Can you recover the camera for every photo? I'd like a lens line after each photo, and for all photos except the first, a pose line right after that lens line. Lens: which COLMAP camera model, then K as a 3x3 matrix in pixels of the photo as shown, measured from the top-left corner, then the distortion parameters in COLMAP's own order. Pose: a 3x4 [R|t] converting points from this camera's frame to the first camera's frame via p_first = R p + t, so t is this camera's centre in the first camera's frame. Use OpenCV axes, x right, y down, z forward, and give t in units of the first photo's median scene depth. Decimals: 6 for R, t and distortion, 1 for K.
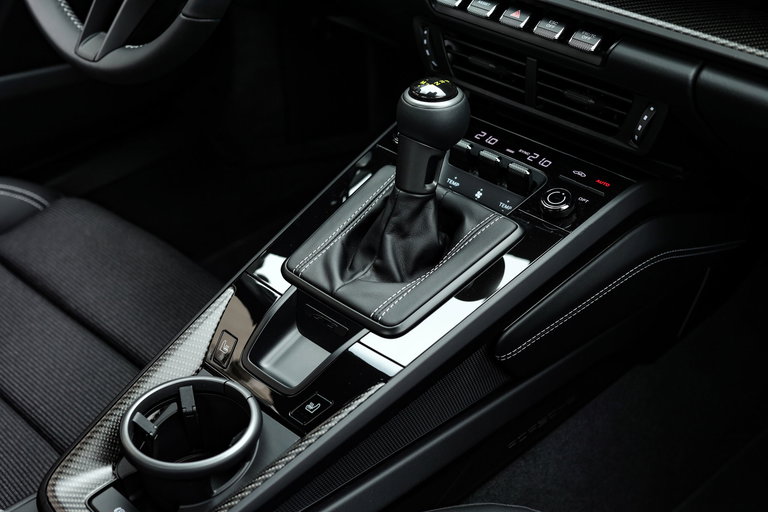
lens RADIAL K [[1171.0, 0, 384.0], [0, 1171.0, 256.0], [0, 0, 1]] dist [-0.073109, -0.165003]
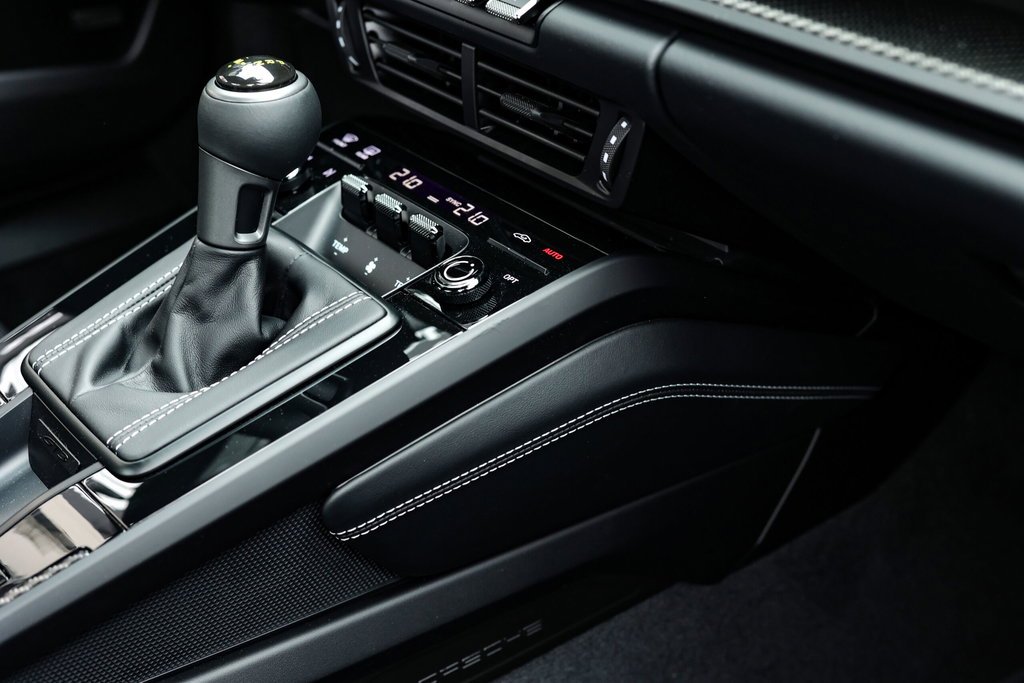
lens RADIAL K [[1561.3, 0, 512.0], [0, 1561.3, 341.5], [0, 0, 1]] dist [-0.073109, -0.165003]
pose [[0.988942, 0.068015, -0.131783, 0.274962], [-0.076588, 0.995188, -0.061113, 0.030728], [0.126992, 0.070530, 0.989393, 0.229875]]
